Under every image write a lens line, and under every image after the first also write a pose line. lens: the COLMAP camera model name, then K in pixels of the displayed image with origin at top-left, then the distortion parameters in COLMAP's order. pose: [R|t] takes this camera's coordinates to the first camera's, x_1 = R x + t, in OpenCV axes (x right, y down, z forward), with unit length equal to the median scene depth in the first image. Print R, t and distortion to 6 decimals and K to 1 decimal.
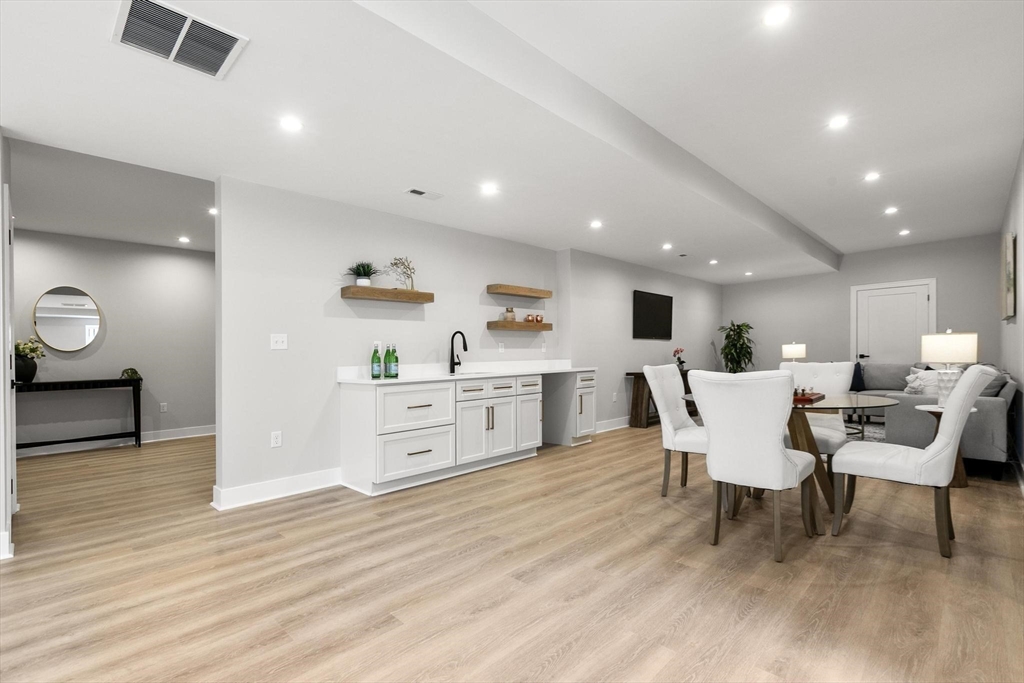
lens RADIAL K [[467.7, 0, 513.3], [0, 467.7, 359.7], [0, 0, 1]] dist [0.000358, 0.000019]
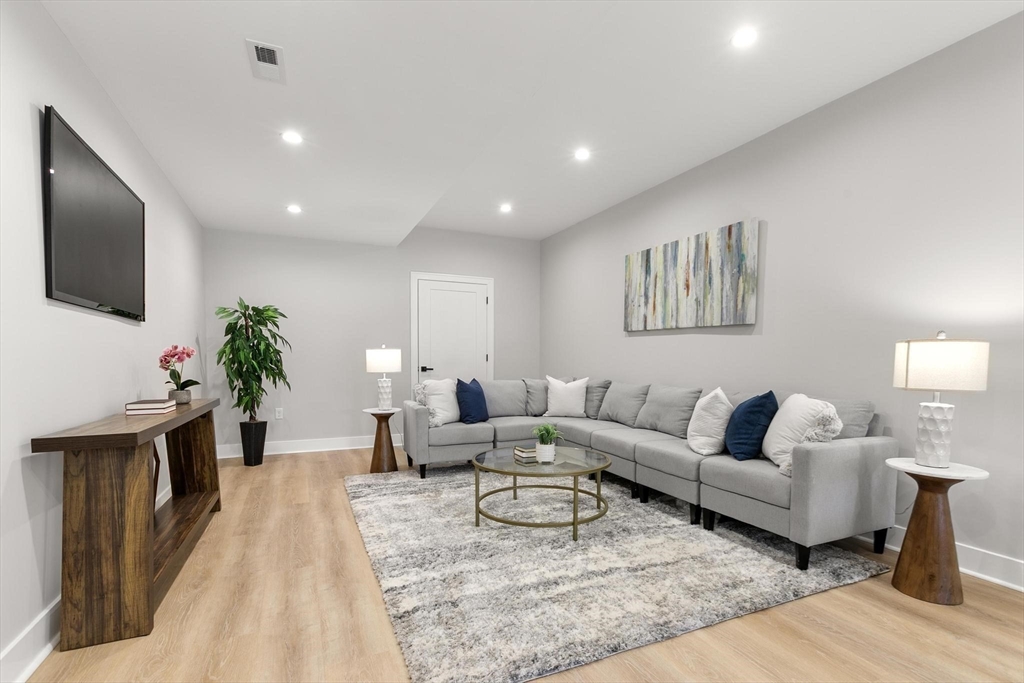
lens RADIAL K [[475.7, 0, 513.2], [0, 475.7, 390.5], [0, 0, 1]] dist [0.001261, 0.000092]
pose [[0.354188, -0.037752, 0.934412, 0.091510], [-0.005031, 0.999093, 0.042272, -0.006438], [-0.935161, -0.019673, 0.353677, 0.609010]]
